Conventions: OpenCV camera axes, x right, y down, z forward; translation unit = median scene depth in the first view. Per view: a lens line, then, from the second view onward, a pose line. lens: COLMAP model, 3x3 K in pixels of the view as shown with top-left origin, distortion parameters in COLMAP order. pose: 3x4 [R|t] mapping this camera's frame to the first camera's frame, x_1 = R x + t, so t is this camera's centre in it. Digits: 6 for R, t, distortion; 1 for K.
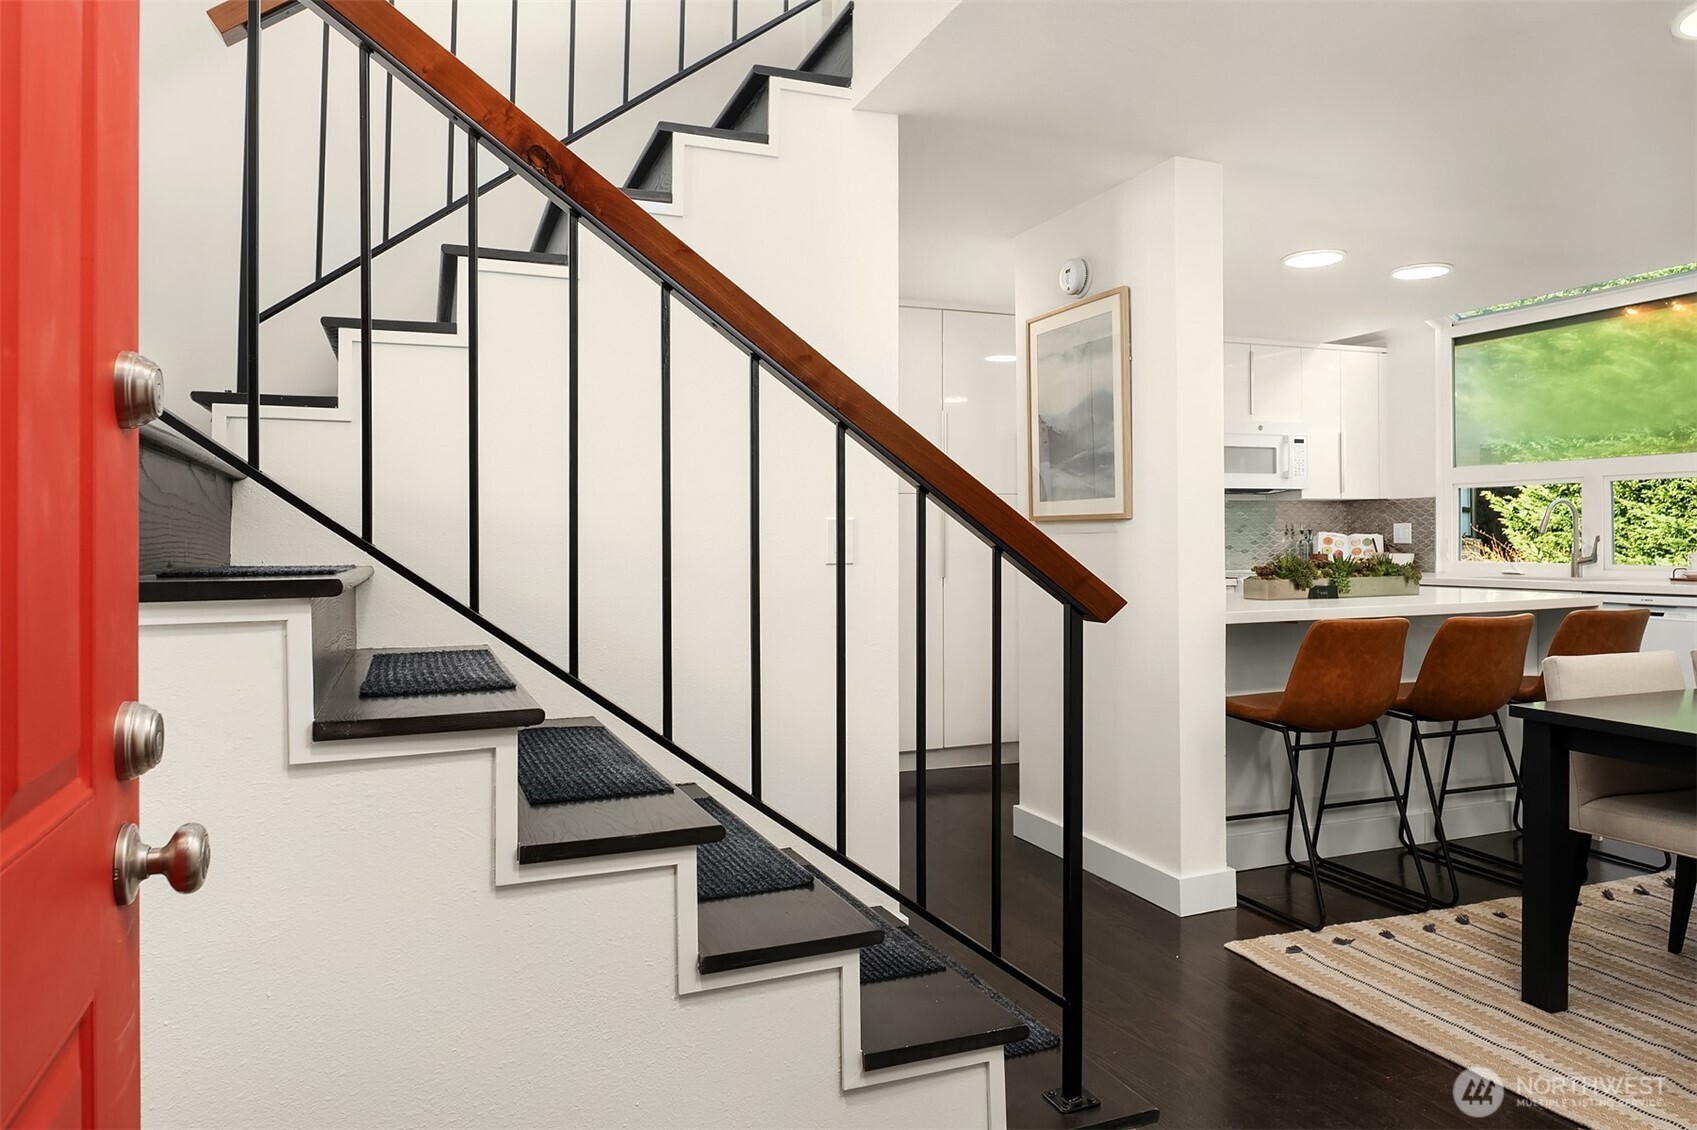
lens RADIAL K [[1086.7, 0, 861.9], [0, 1086.7, 524.1], [0, 0, 1]] dist [-0.001445, -0.005875]
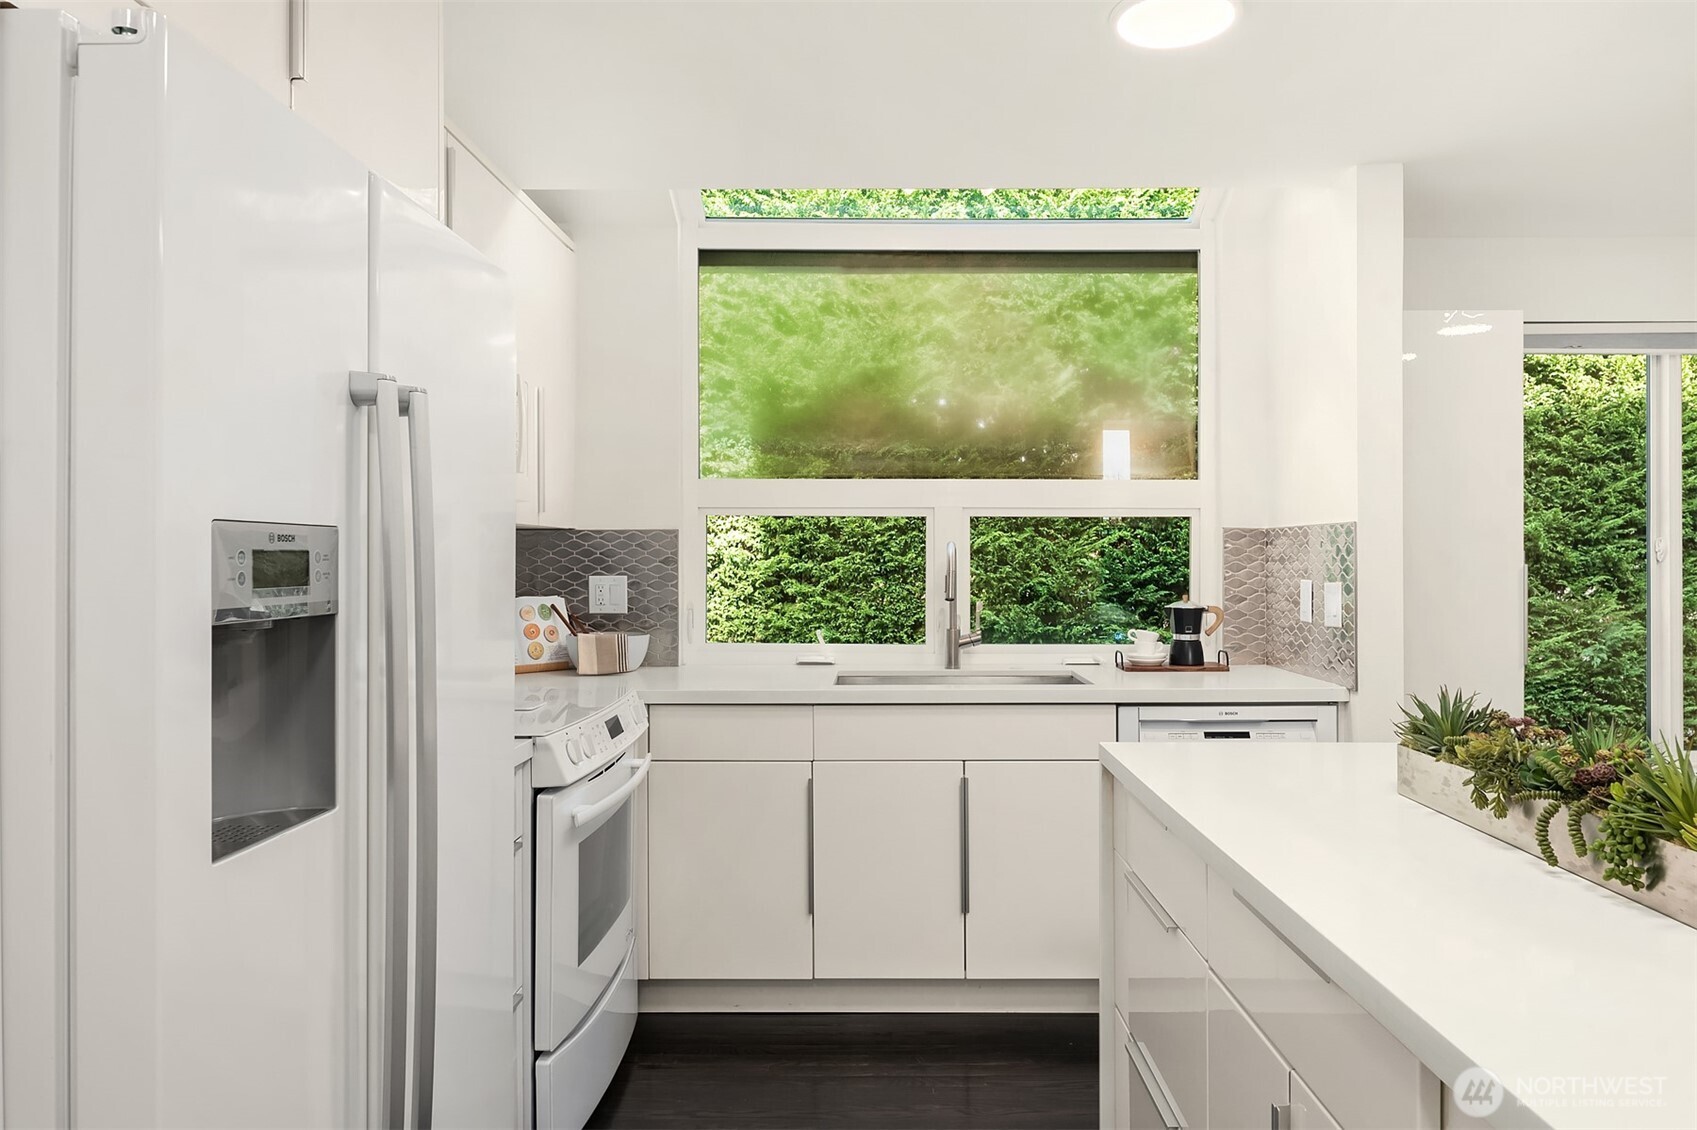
lens RADIAL K [[1086.7, 0, 858.3], [0, 1086.7, 556.6], [0, 0, 1]] dist [-0.001445, -0.005875]
pose [[0.363480, 0.010588, 0.931542, 0.078771], [-0.016553, 0.999851, -0.004906, -0.016580], [-0.931455, -0.013636, 0.363601, 1.204902]]
